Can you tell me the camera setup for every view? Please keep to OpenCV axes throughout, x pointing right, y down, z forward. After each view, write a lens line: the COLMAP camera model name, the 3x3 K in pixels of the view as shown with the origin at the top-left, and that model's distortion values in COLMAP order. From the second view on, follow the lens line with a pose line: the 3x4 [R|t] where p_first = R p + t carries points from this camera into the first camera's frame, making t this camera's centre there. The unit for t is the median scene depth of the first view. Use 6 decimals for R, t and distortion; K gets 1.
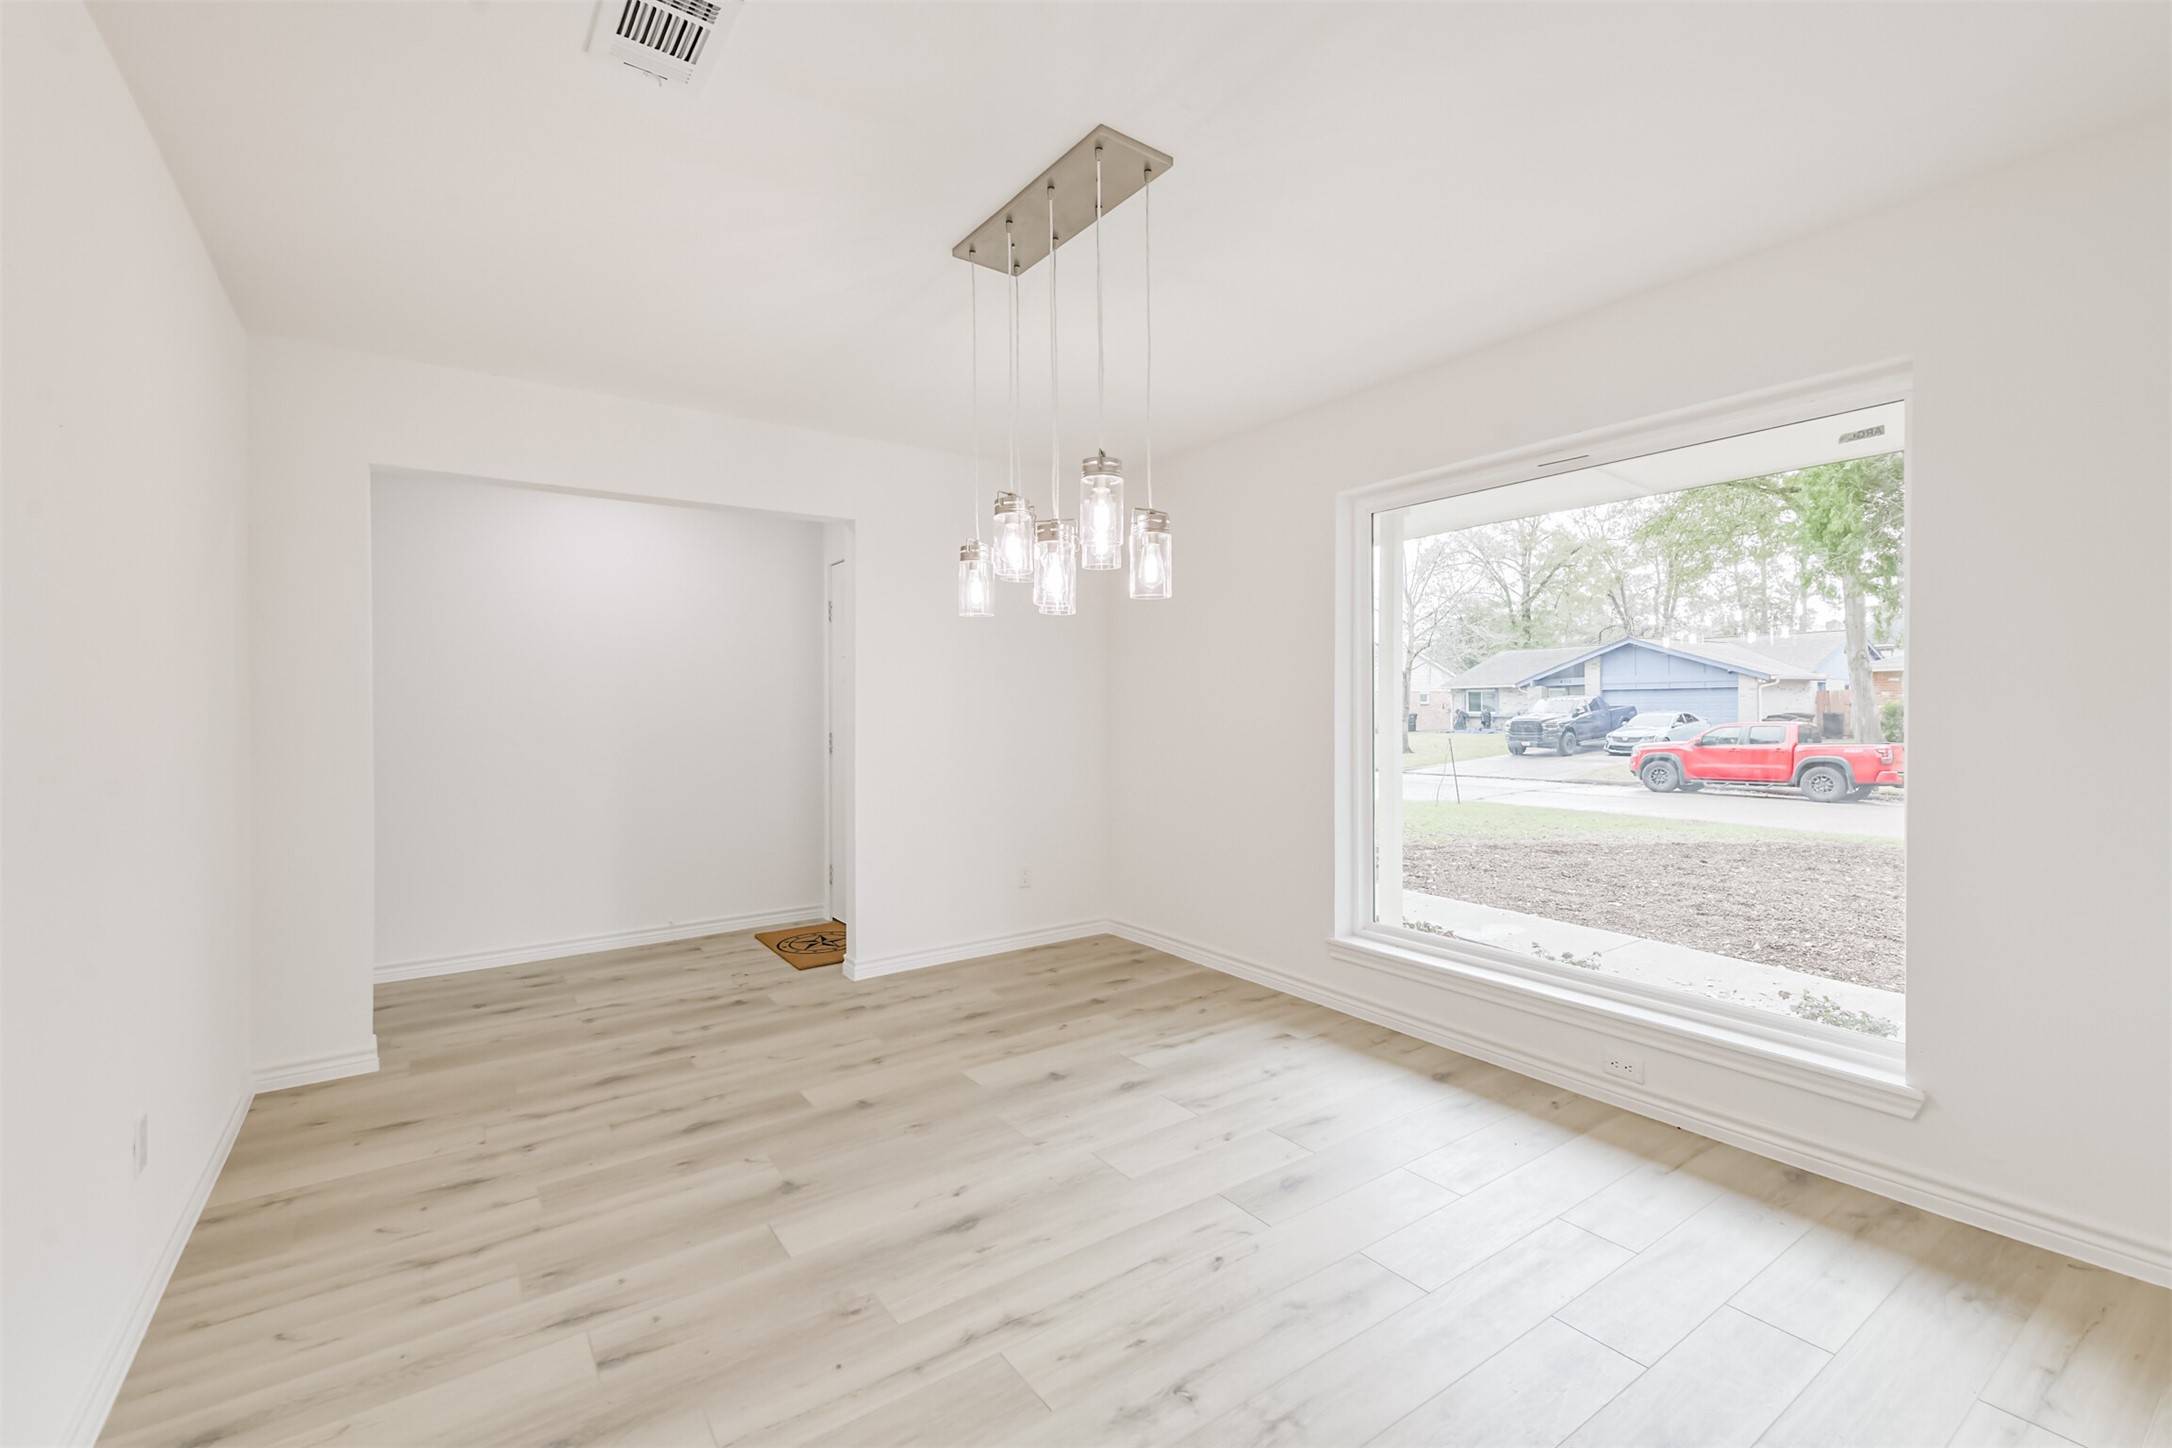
lens RADIAL K [[945.2, 0, 1088.0], [0, 945.2, 696.4], [0, 0, 1]] dist [0.004914, 0.000180]
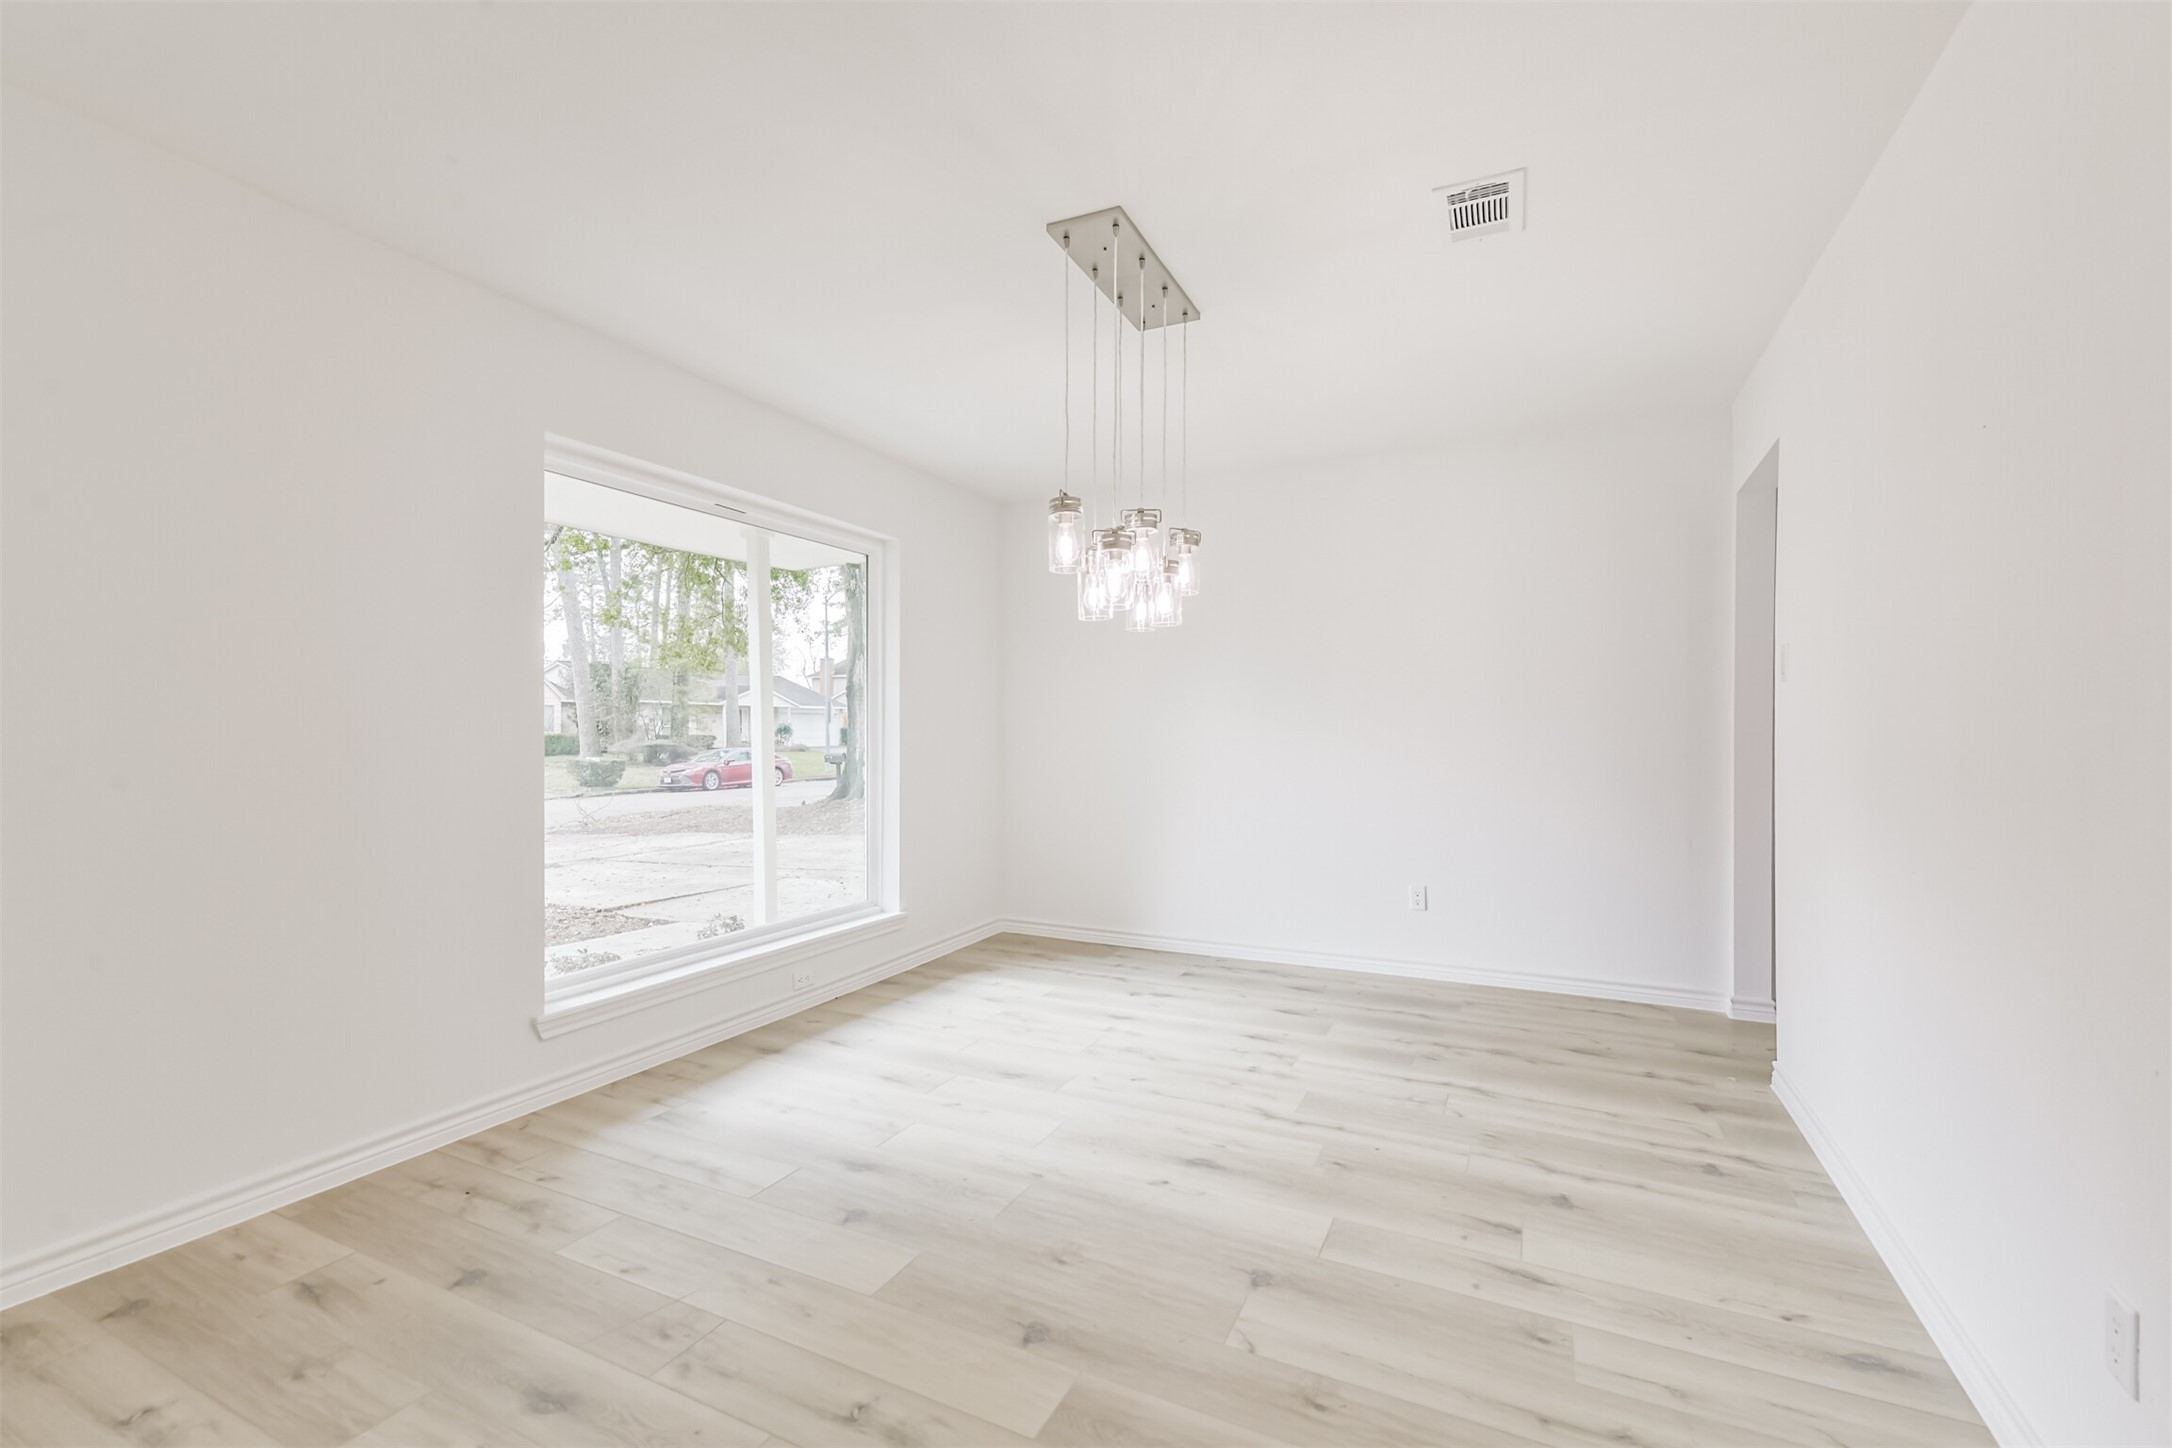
lens RADIAL K [[936.3, 0, 1086.0], [0, 936.3, 724.0], [0, 0, 1]] dist [0.008763, -0.000026]
pose [[-0.488743, 0.006909, 0.872400, -0.921169], [-0.005146, 0.999928, -0.010802, 0.038826], [-0.872413, -0.009769, -0.488673, 1.472240]]
